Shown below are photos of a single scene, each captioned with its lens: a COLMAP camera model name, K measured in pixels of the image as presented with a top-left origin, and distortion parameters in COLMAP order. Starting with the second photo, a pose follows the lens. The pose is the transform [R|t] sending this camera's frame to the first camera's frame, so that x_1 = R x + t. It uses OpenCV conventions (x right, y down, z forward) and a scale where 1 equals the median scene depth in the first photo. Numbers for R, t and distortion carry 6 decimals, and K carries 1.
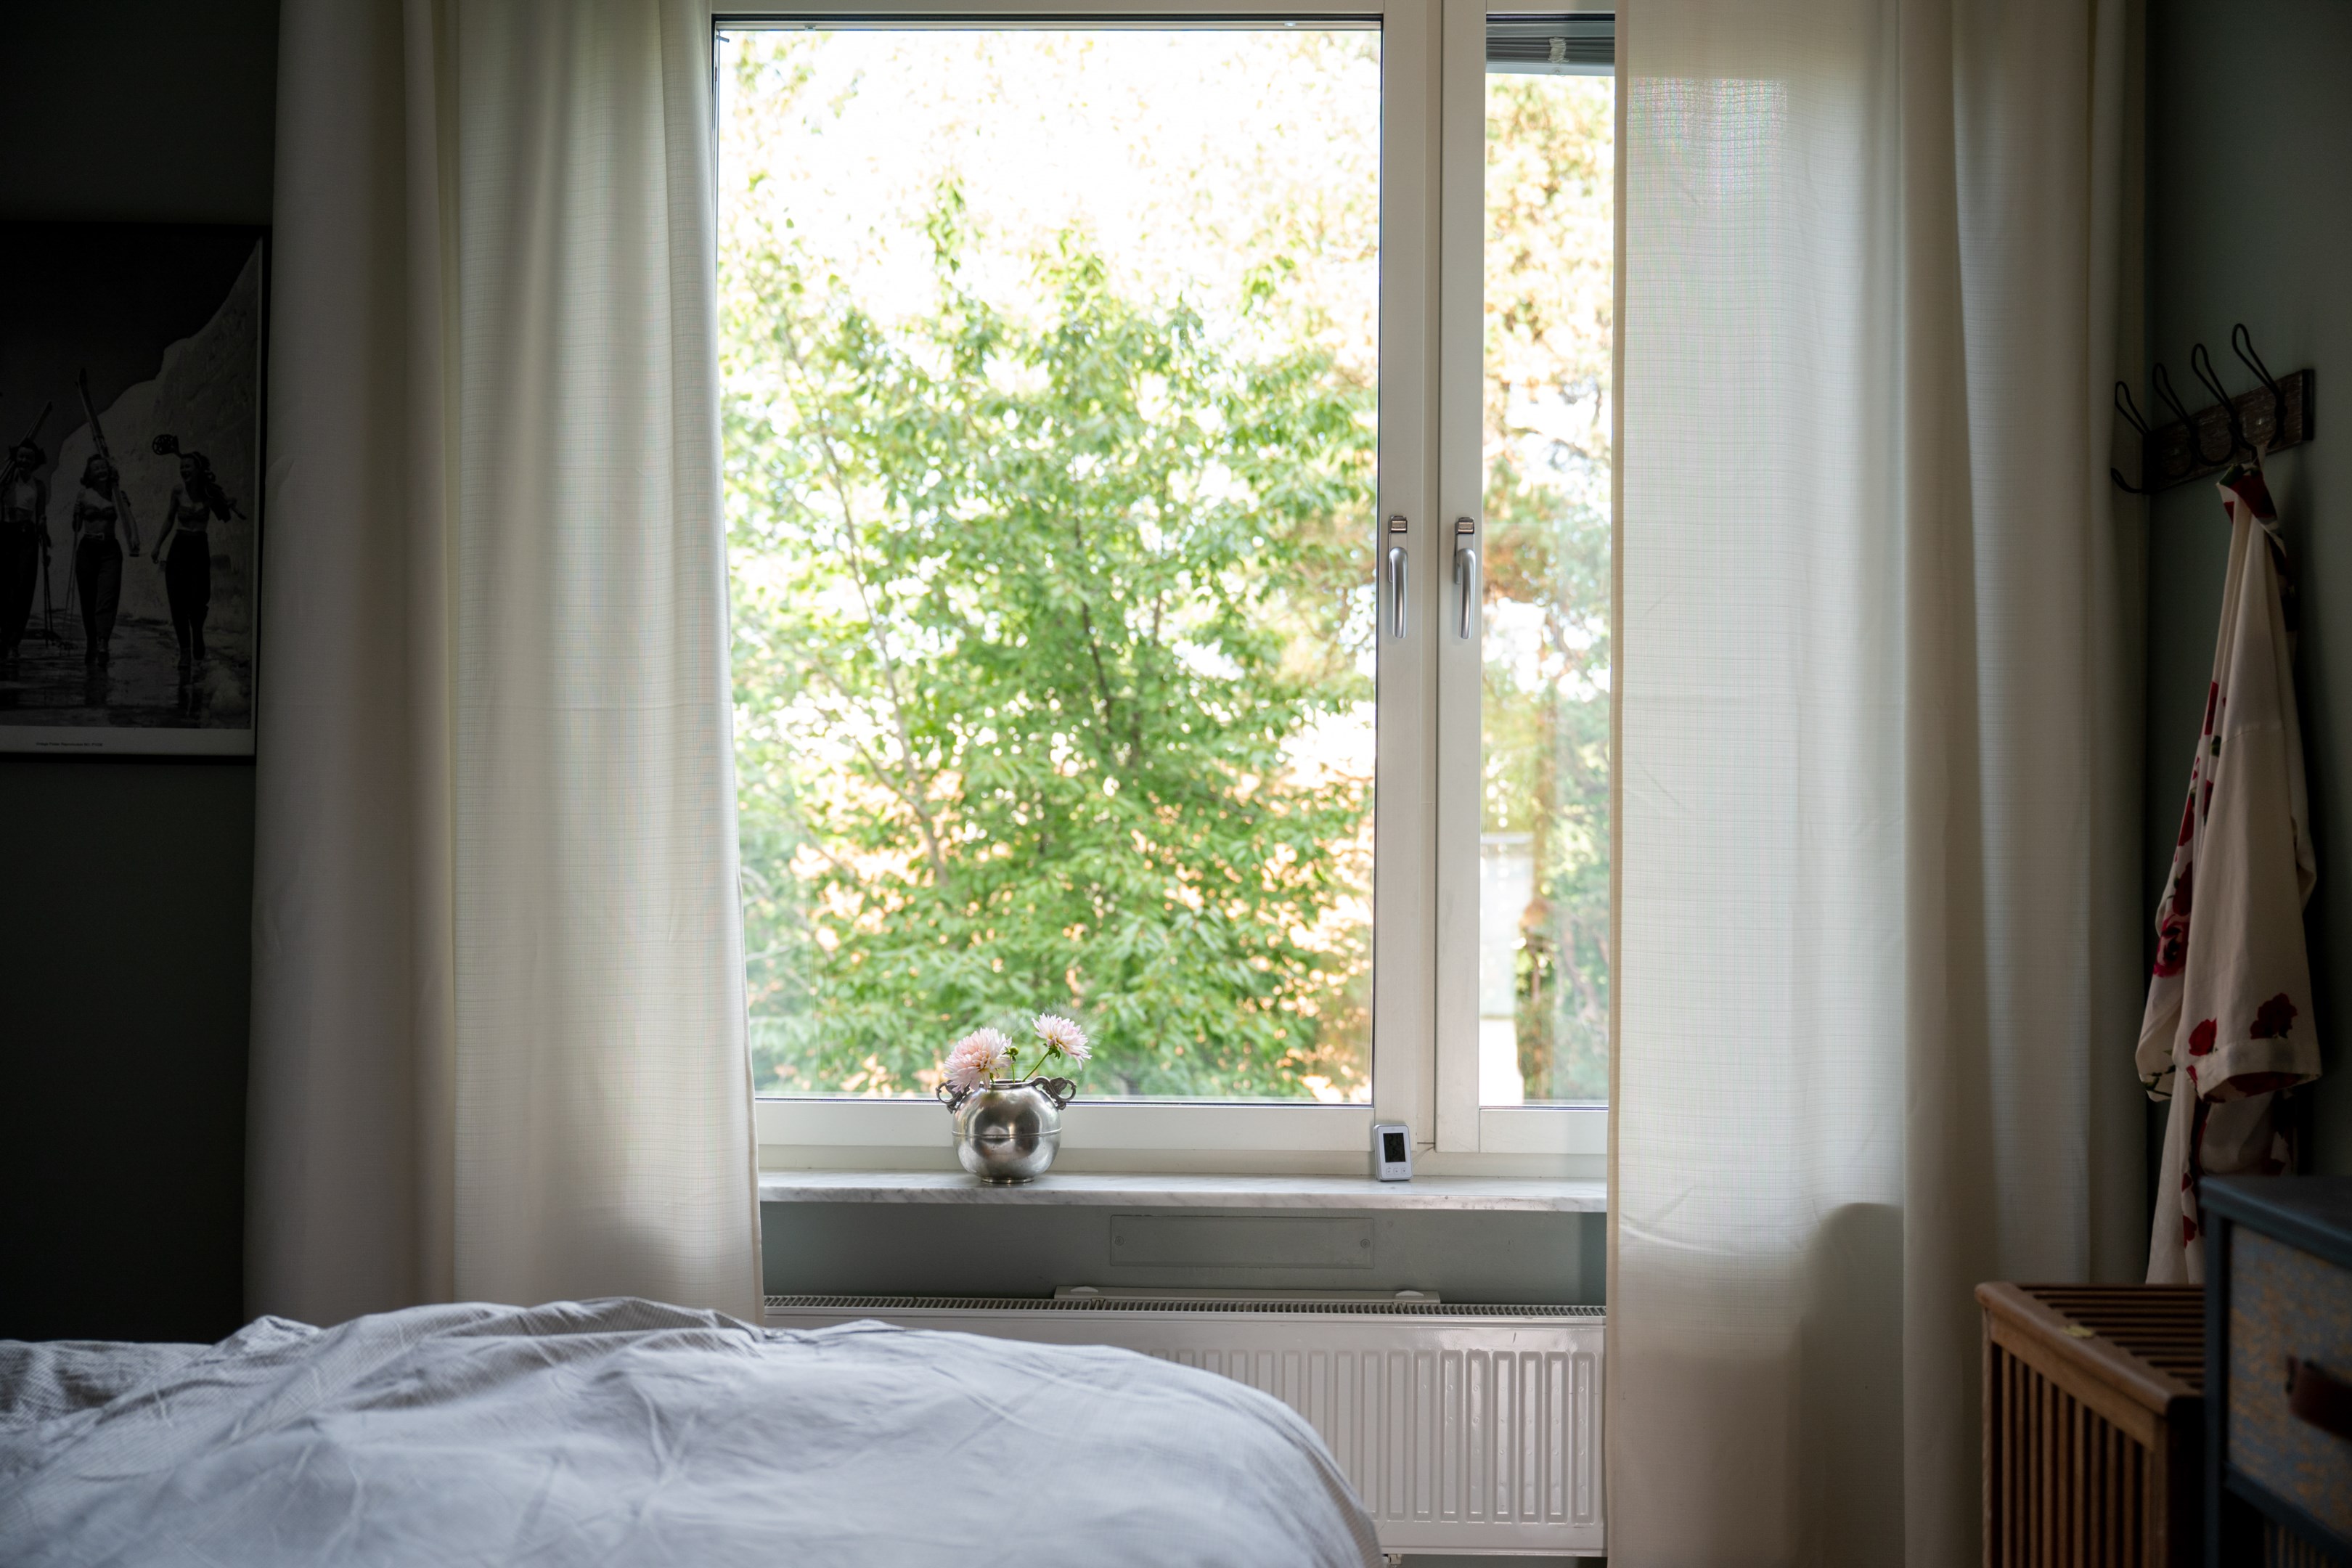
lens RADIAL K [[2473.9, 0, 1174.3], [0, 2473.9, 758.1], [0, 0, 1]] dist [-0.004307, 0.012198]
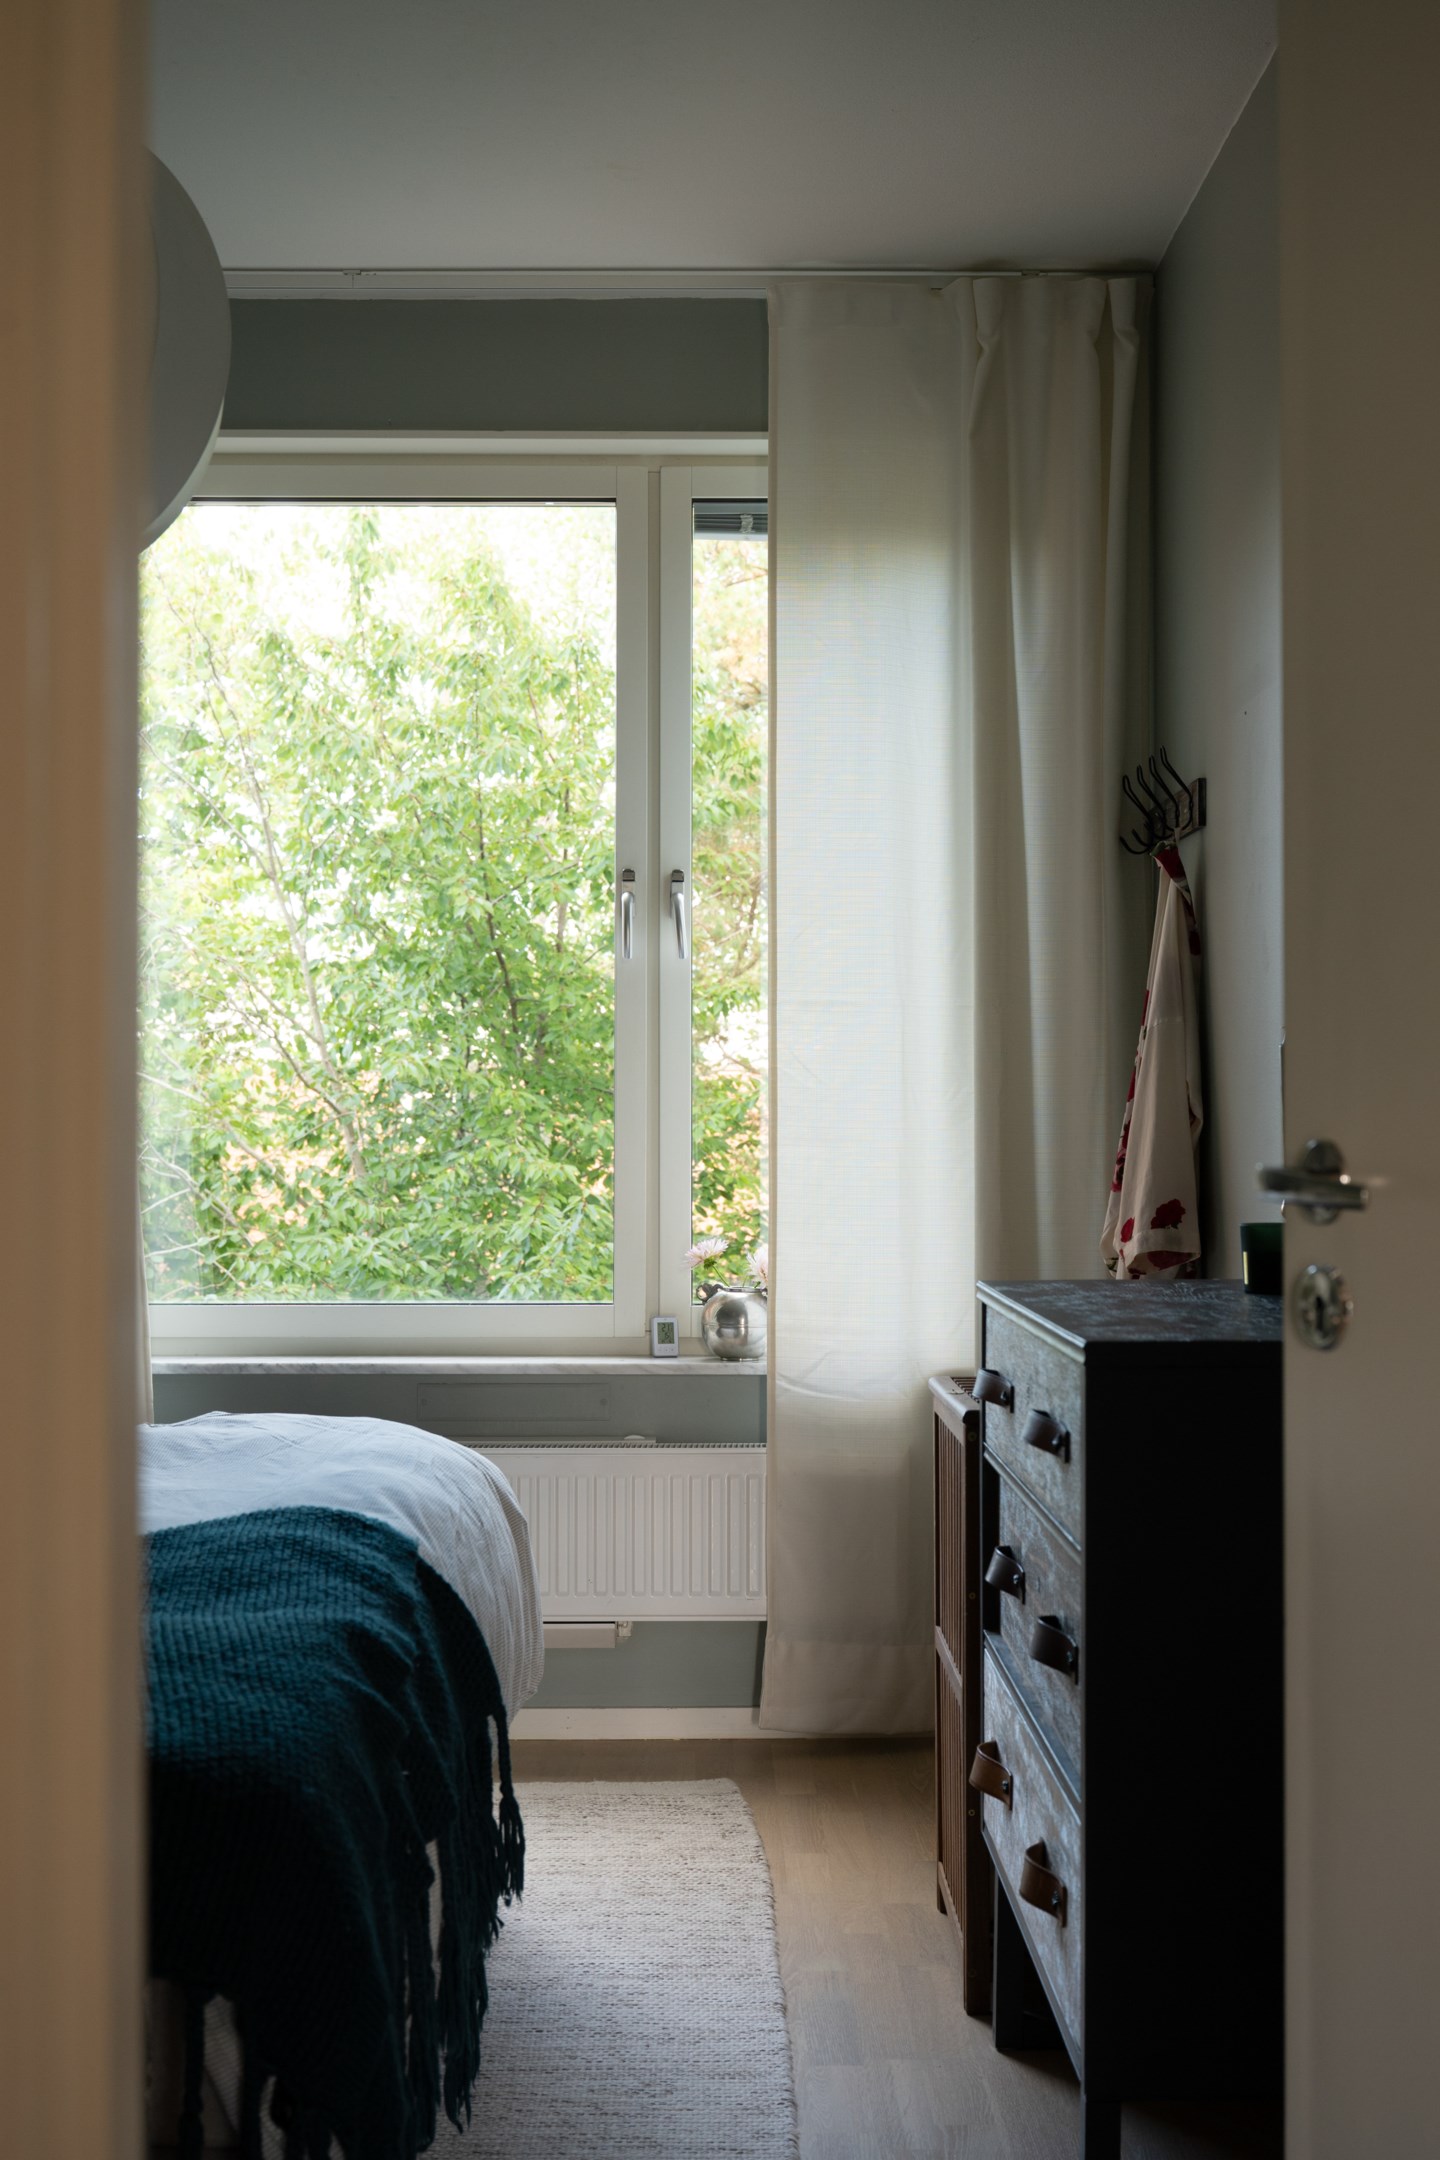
lens RADIAL K [[2525.7, 0, 720.0], [0, 2525.7, 1080.0], [0, 0, 1]] dist [-0.012150, 0.004252]
pose [[0.999264, -0.006532, 0.037812, 0.026132], [0.006217, 0.999945, 0.008436, 0.001919], [-0.037865, -0.008194, 0.999249, -0.115597]]
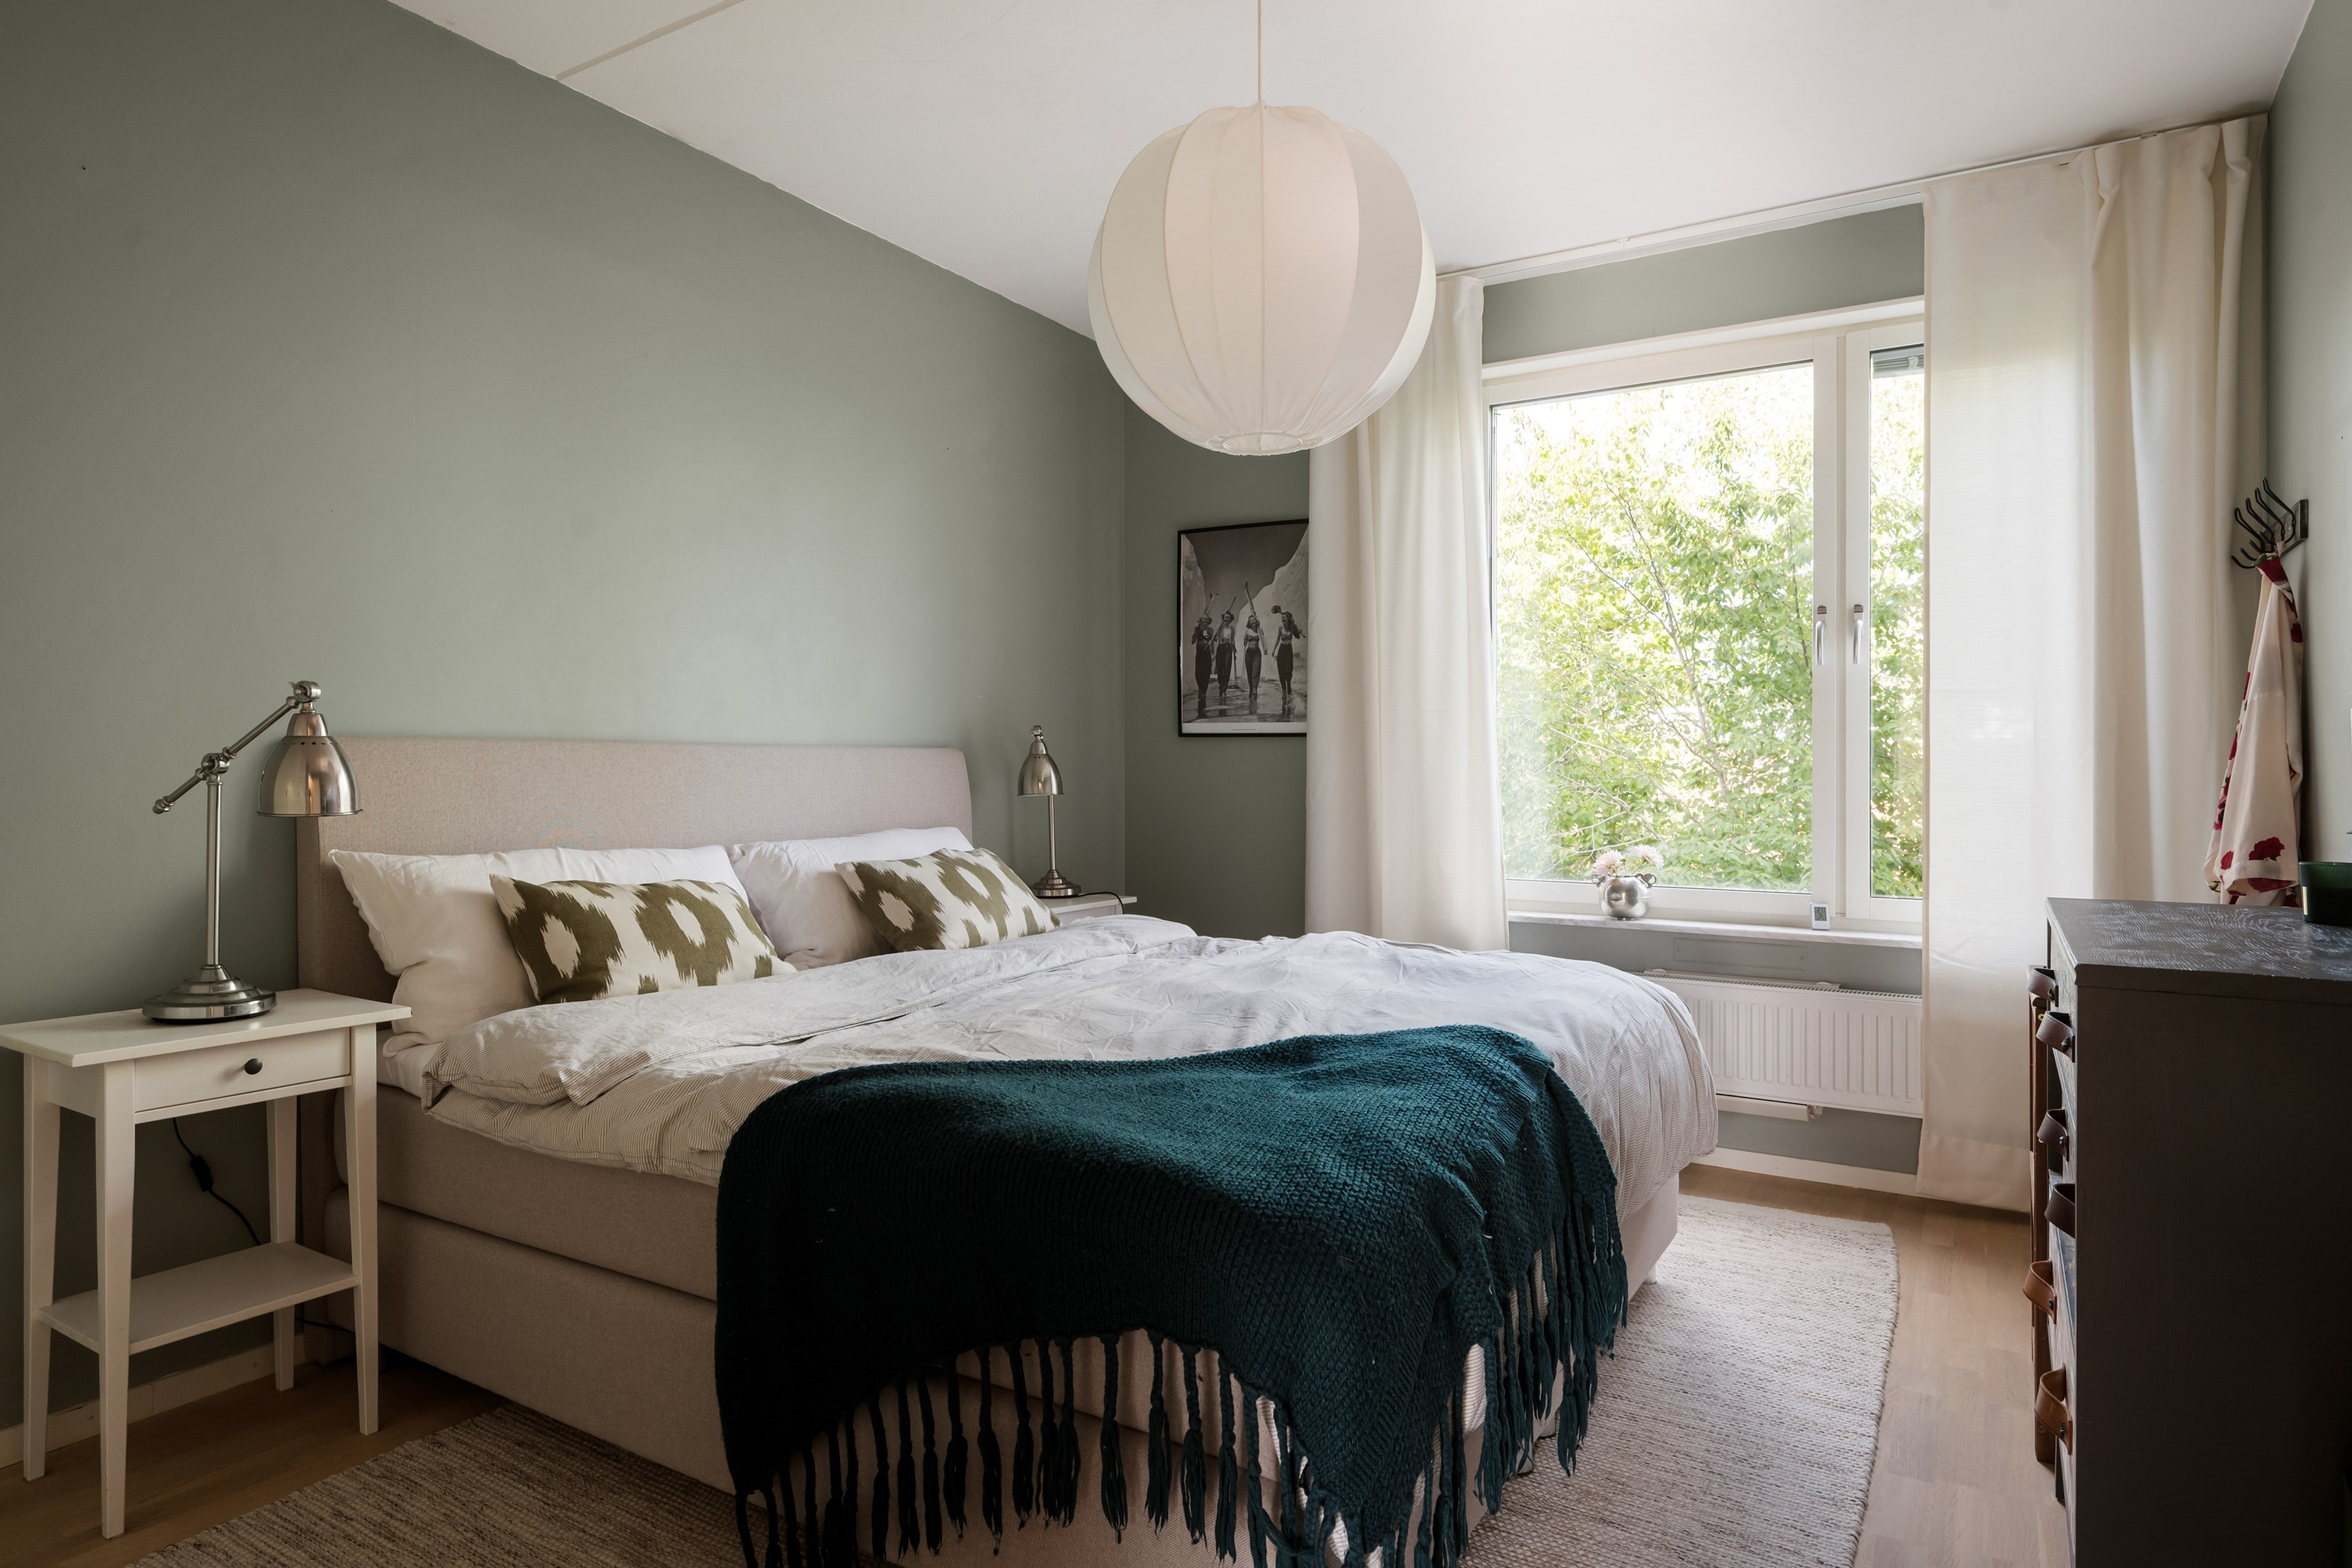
lens RADIAL K [[1314.7, 0, 1174.5], [0, 1314.7, 772.0], [0, 0, 1]] dist [0.003294, -0.008245]
pose [[0.867334, -0.002132, -0.497723, 0.049435], [0.012753, 0.999758, 0.017941, 0.003822], [0.497564, -0.021908, 0.867151, -0.063199]]
